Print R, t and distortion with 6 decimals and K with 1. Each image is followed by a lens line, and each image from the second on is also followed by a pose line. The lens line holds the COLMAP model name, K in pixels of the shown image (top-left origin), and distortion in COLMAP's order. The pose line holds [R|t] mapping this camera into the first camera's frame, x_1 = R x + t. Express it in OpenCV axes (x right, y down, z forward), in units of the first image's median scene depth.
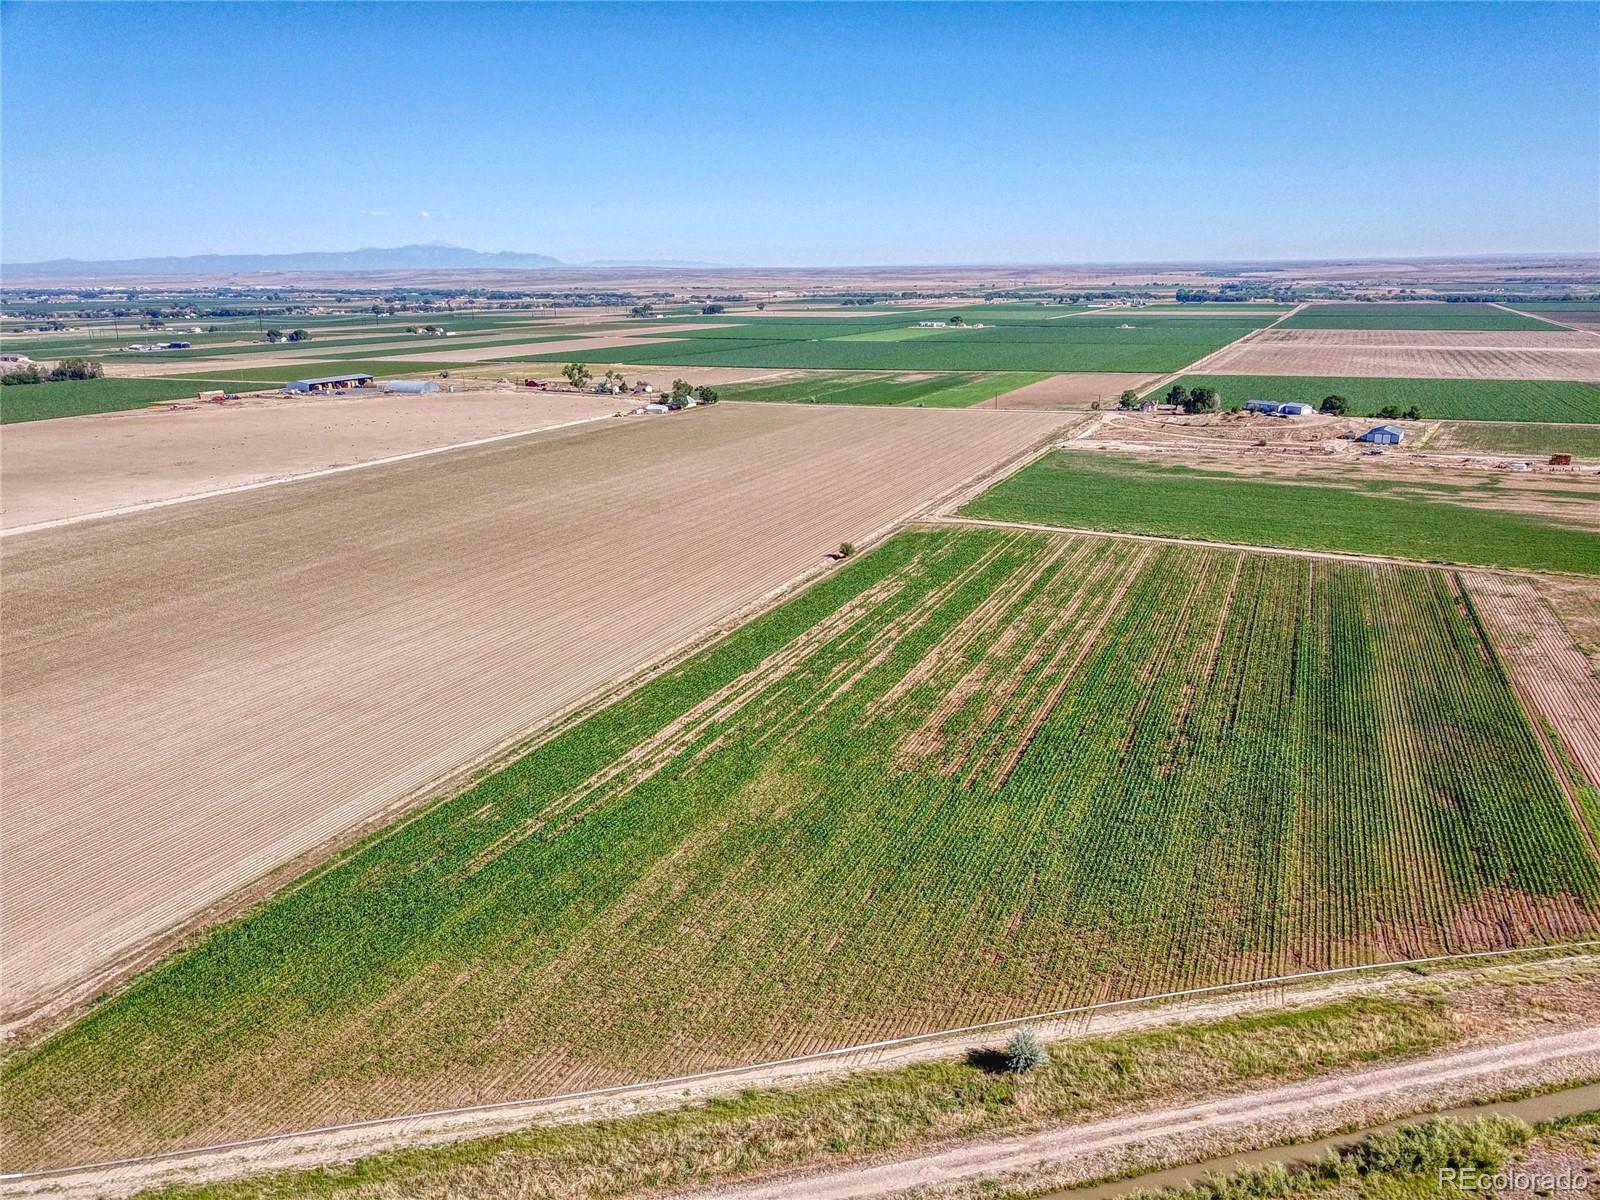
lens RADIAL K [[1225.7, 0, 800.0], [0, 1225.7, 600.0], [0, 0, 1]] dist [0.017691, -0.014891]
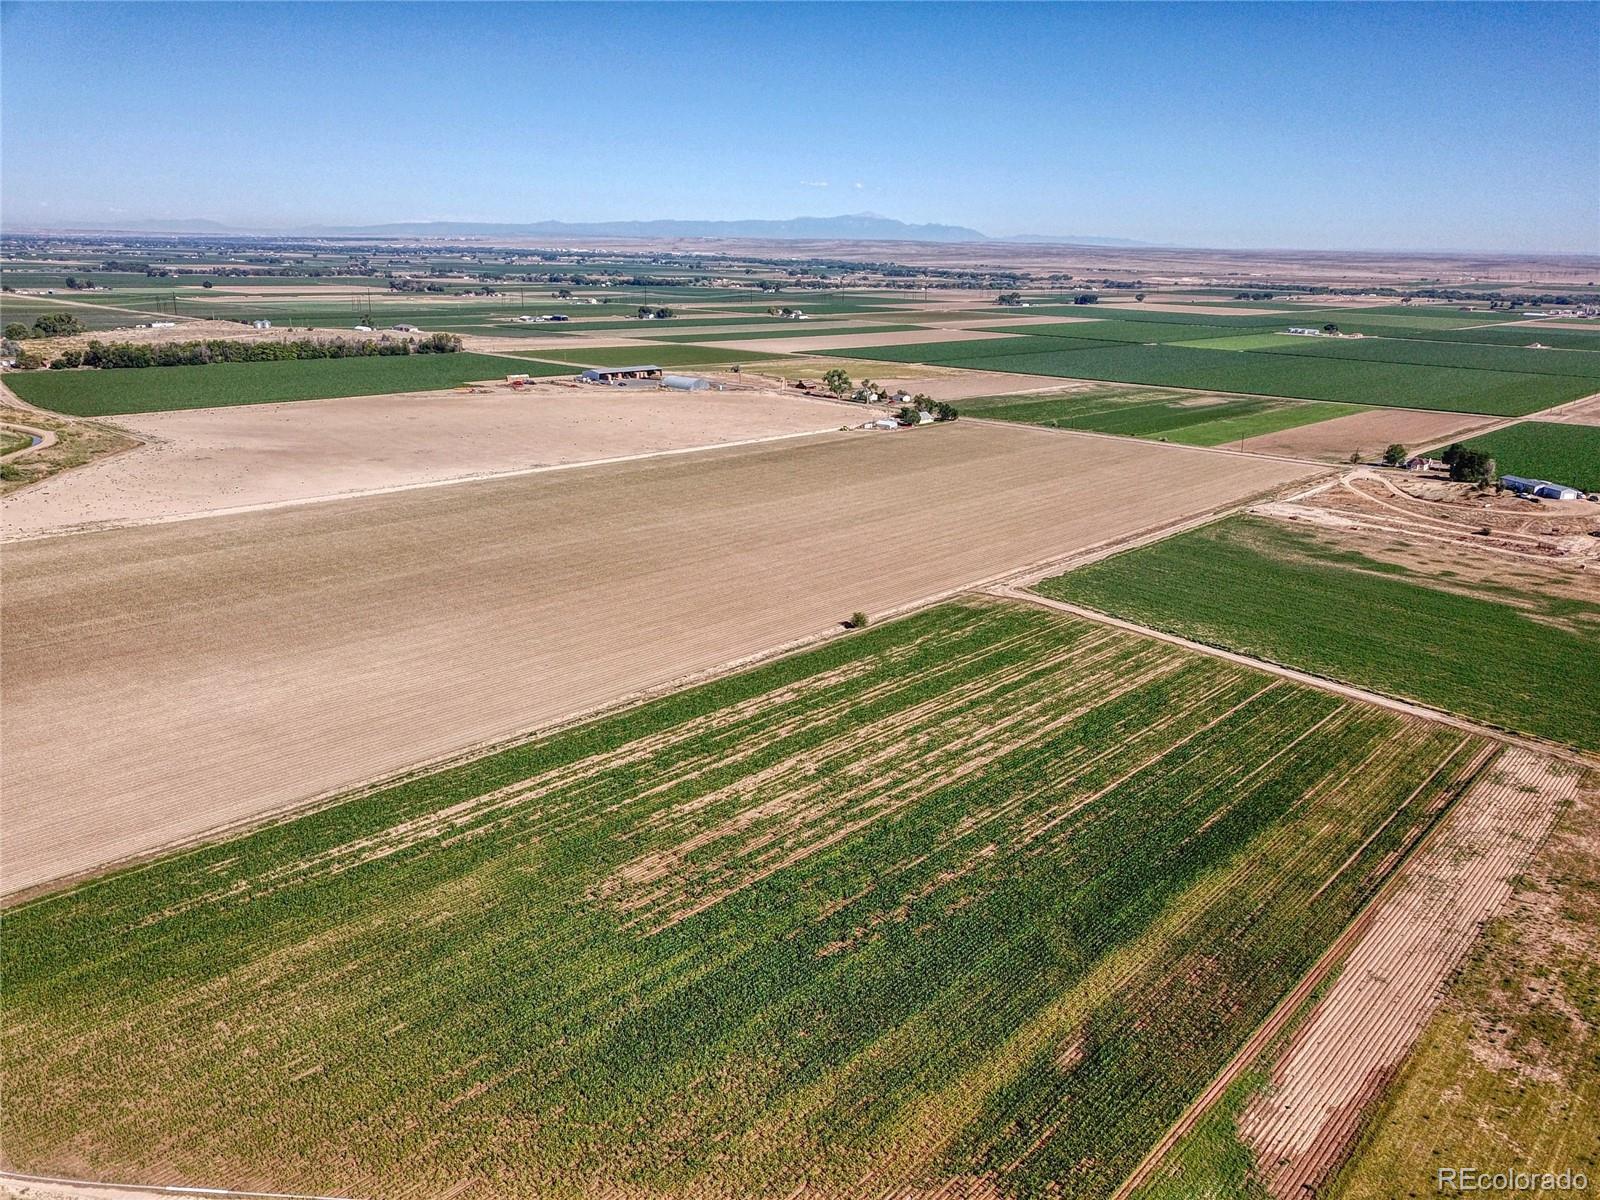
lens RADIAL K [[1225.7, 0, 800.0], [0, 1225.7, 600.0], [0, 0, 1]] dist [0.017691, -0.014891]
pose [[0.945119, 0.118825, -0.304353, 0.223030], [-0.112692, 0.992914, 0.037708, -0.068335], [0.306677, -0.001340, 0.951813, 0.036320]]
